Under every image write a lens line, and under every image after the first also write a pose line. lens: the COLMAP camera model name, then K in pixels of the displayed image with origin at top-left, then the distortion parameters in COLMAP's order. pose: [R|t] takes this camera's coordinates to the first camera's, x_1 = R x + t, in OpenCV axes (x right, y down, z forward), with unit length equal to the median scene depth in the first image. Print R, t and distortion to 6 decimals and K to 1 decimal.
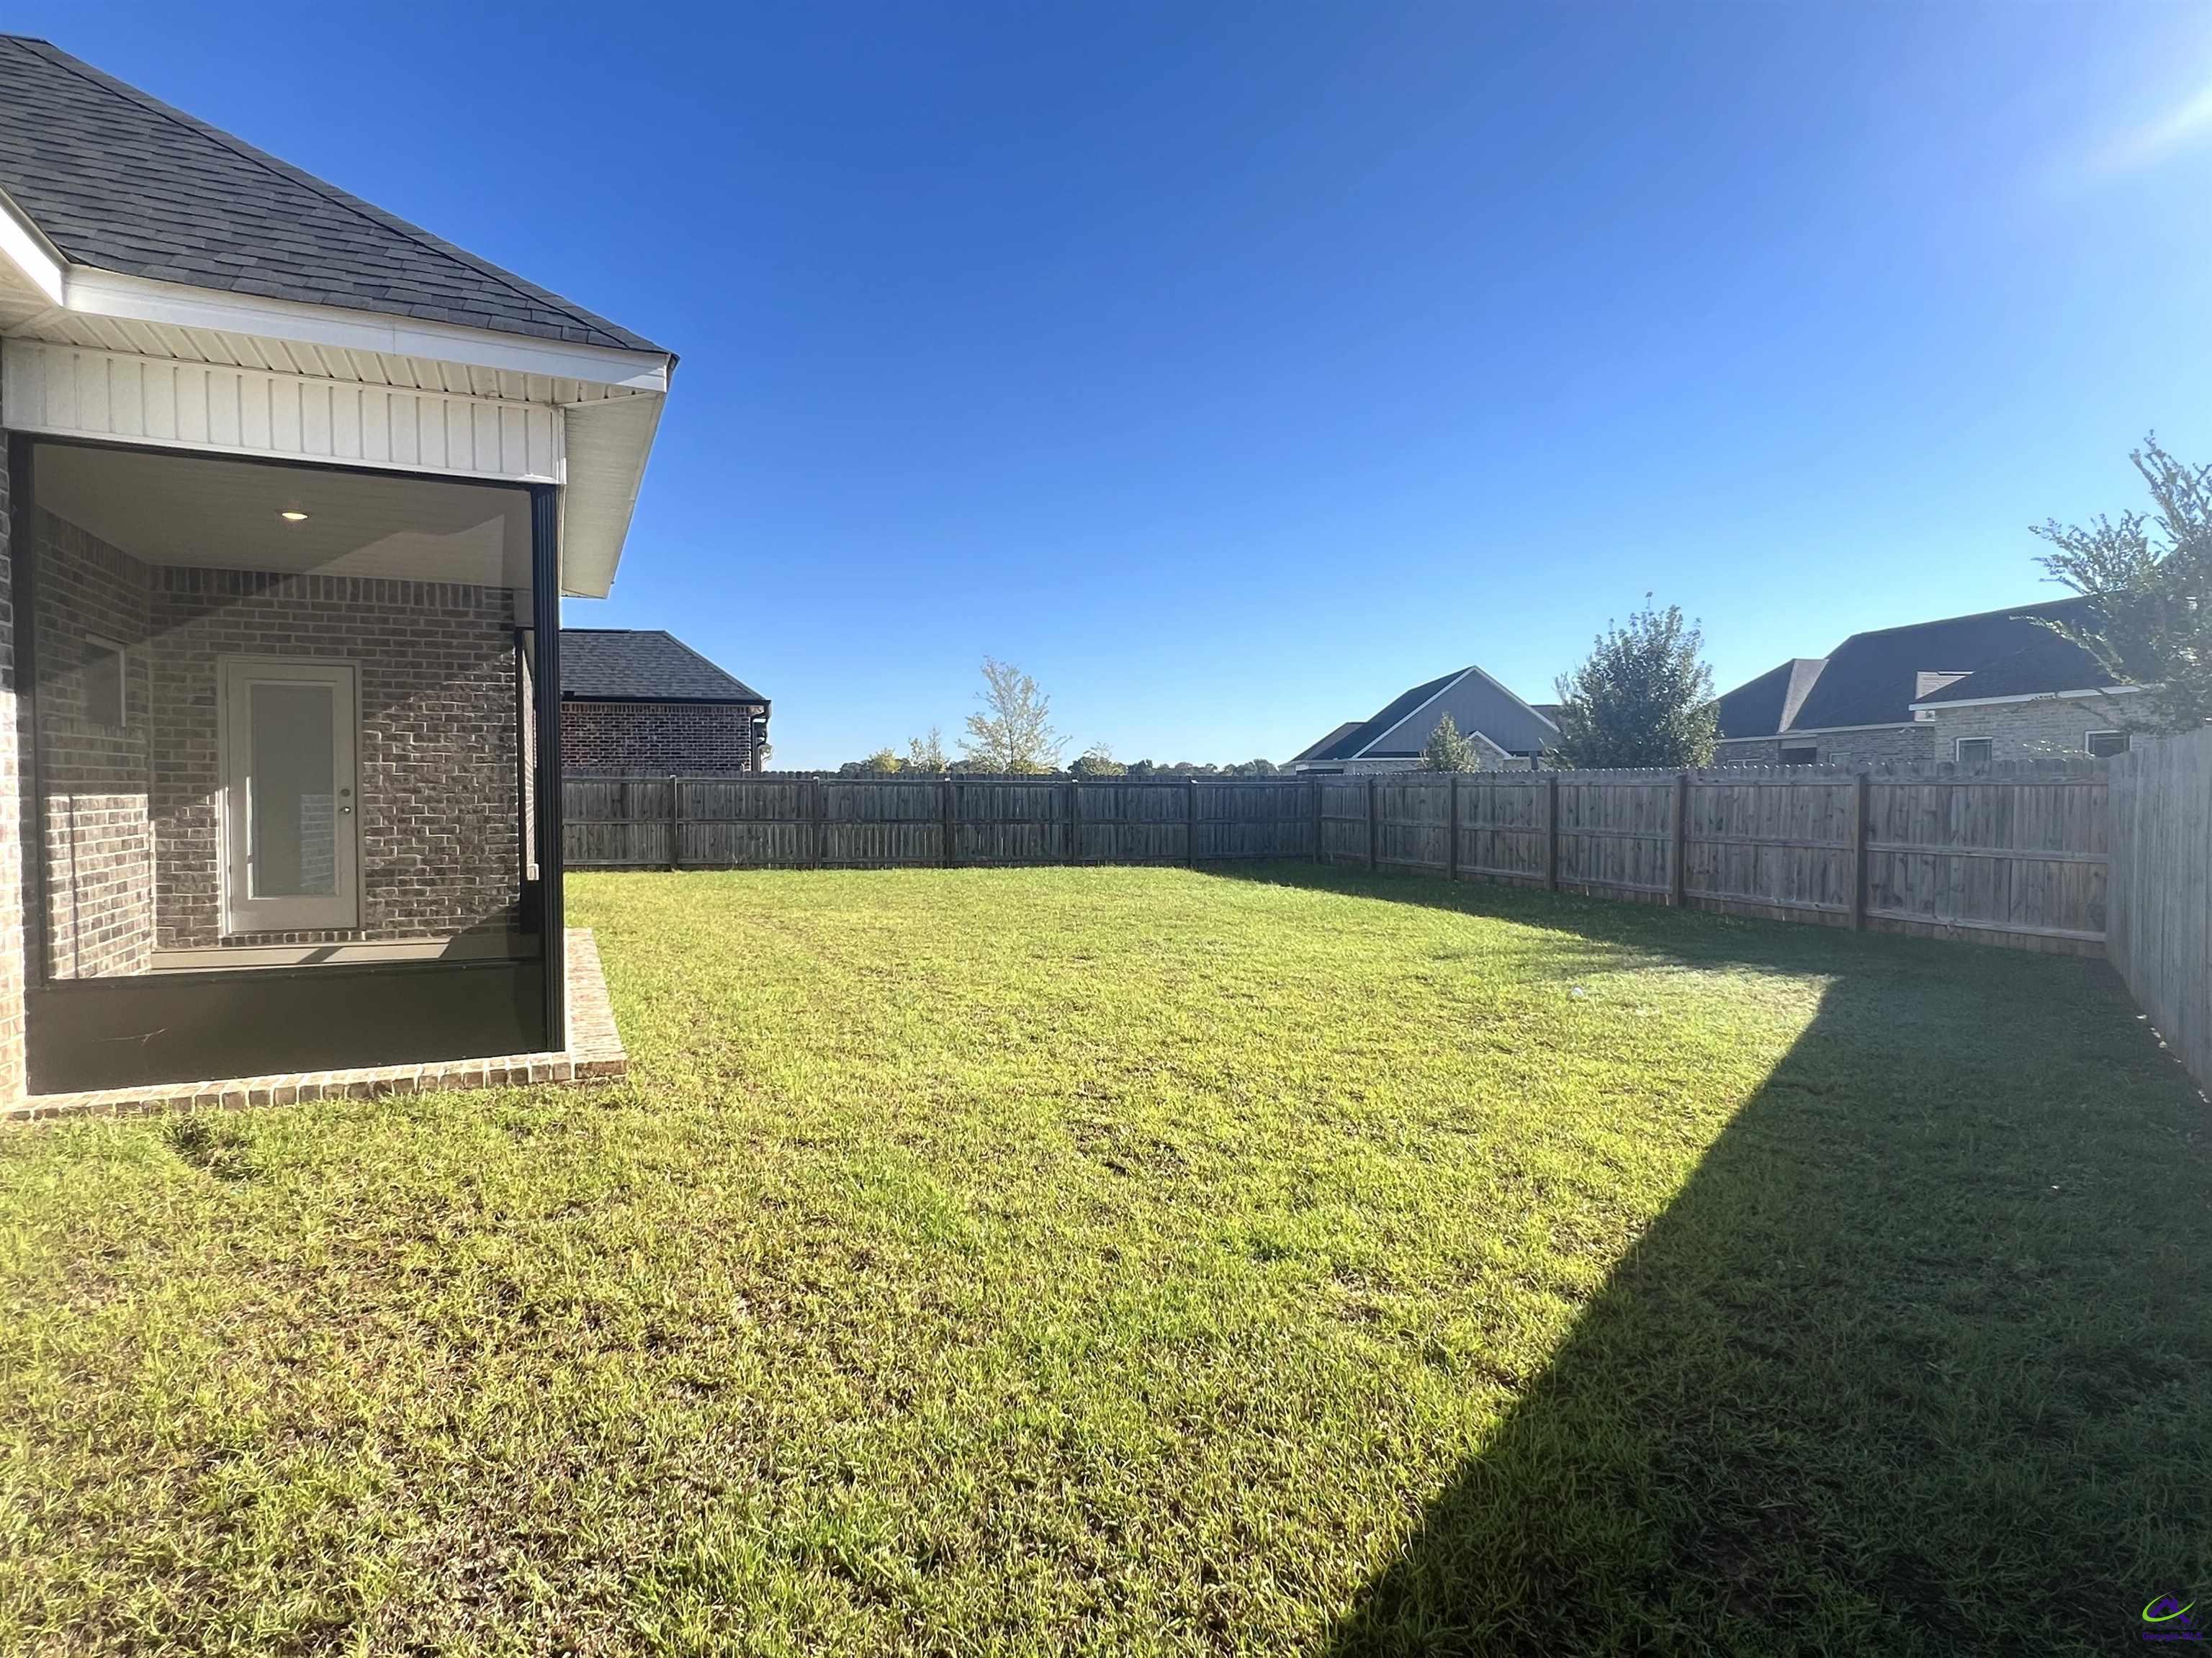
lens RADIAL K [[1171.8, 0, 1096.3], [0, 1171.8, 823.2], [0, 0, 1]] dist [0.001510, 0.000749]
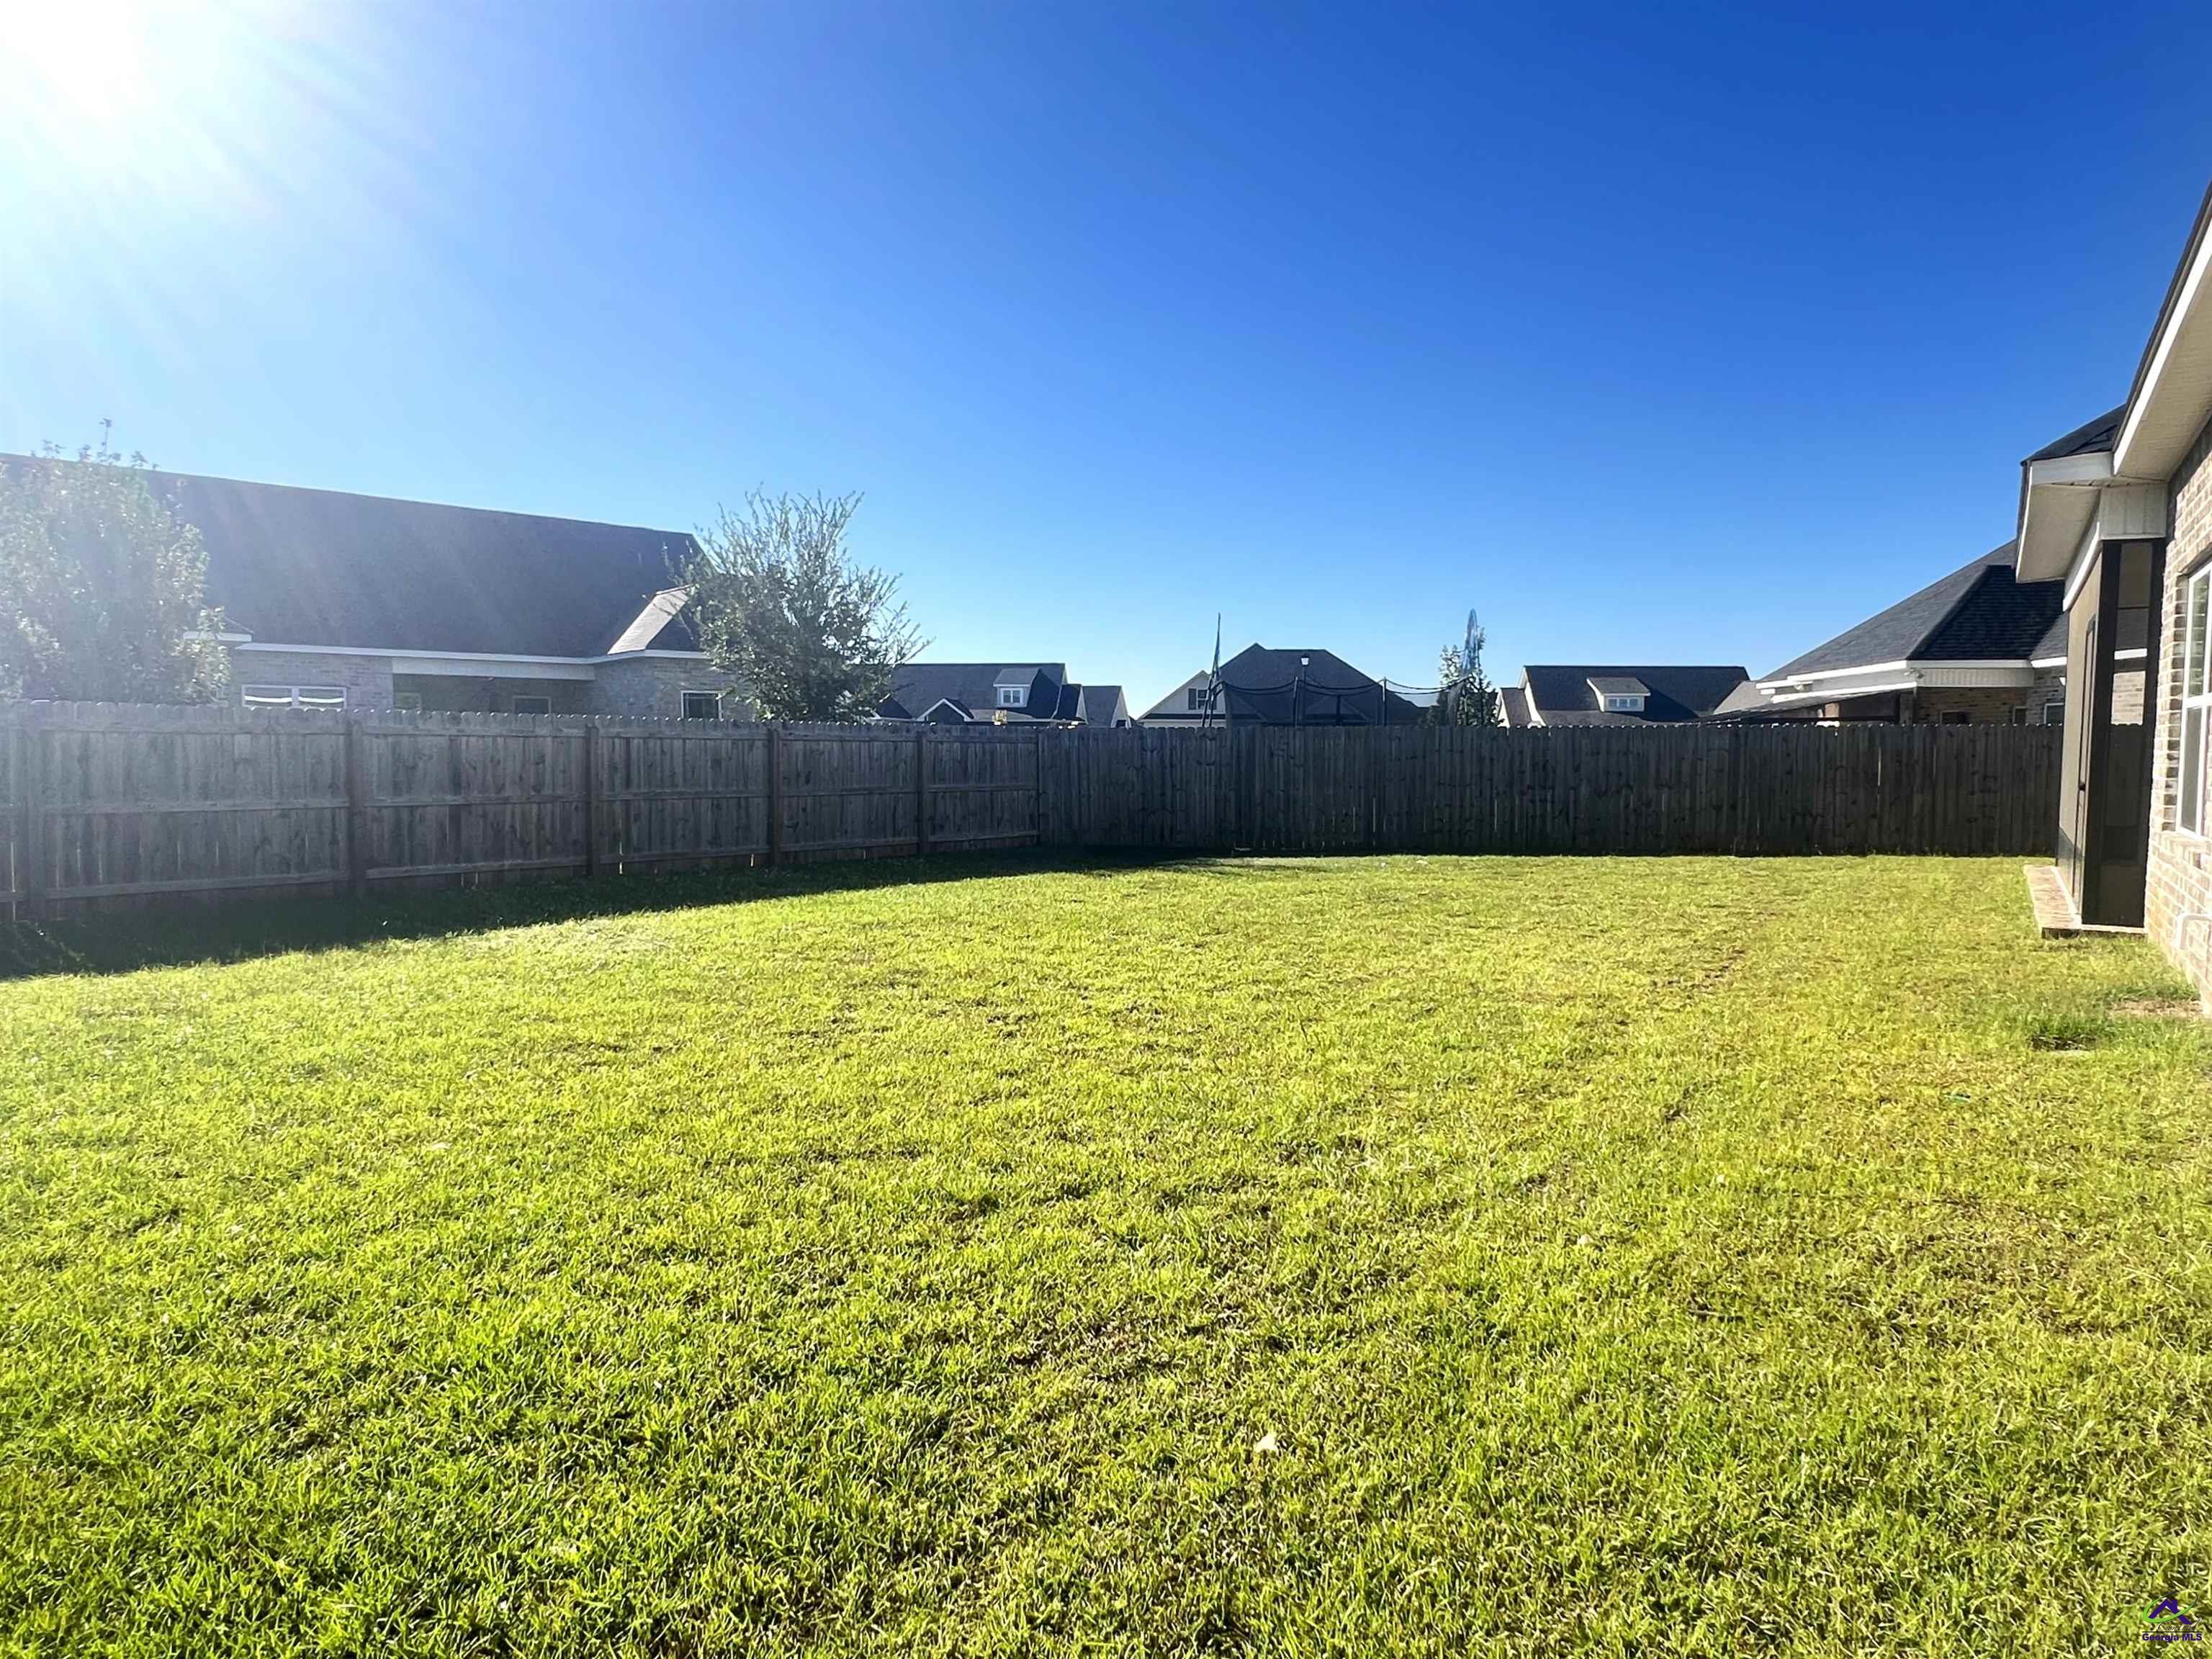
lens RADIAL K [[1331.6, 0, 1106.0], [0, 1331.6, 829.5], [0, 0, 1]] dist [-0.002482, -0.000429]
pose [[-0.513703, -0.050370, 0.856488, -0.962990], [0.020523, 0.997268, 0.070959, -0.049090], [-0.857723, 0.054030, -0.511266, 2.174035]]
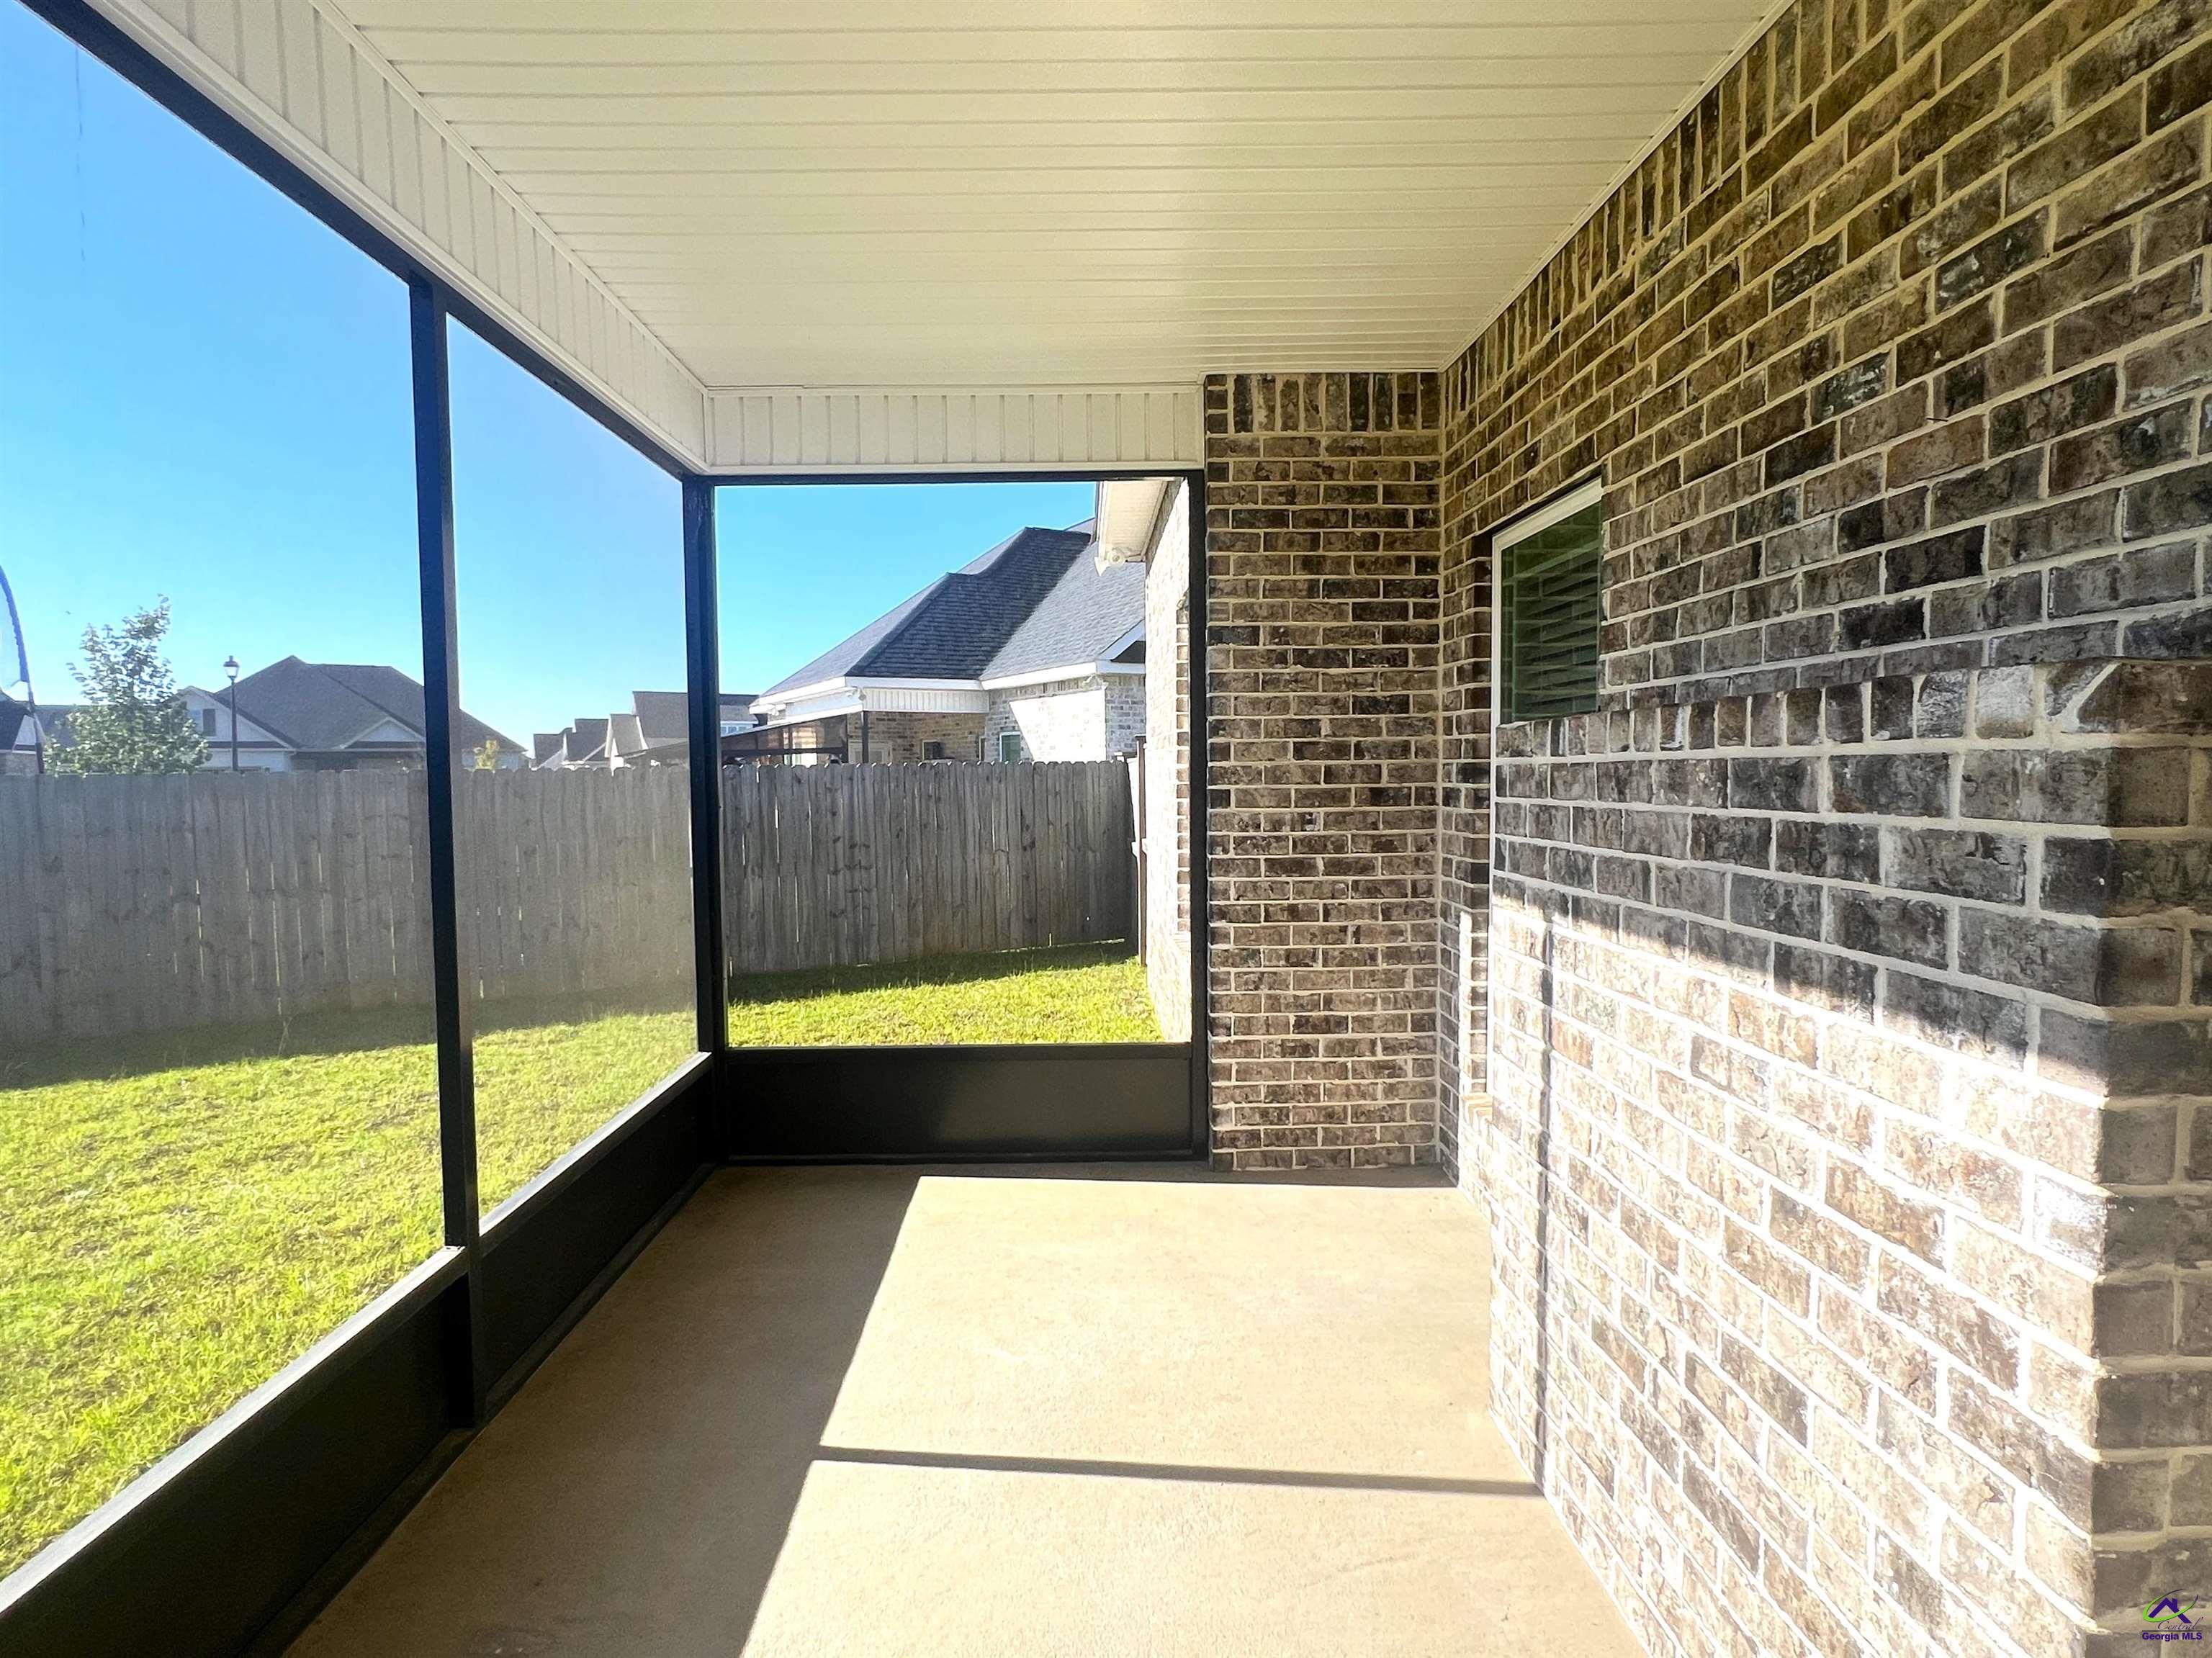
lens RADIAL K [[1171.8, 0, 1096.3], [0, 1171.8, 823.2], [0, 0, 1]] dist [0.001510, 0.000749]
pose [[-0.914898, -0.007802, 0.403610, -0.596970], [0.023246, 0.997136, 0.071970, -0.056962], [-0.403016, 0.075228, -0.912096, 0.936092]]
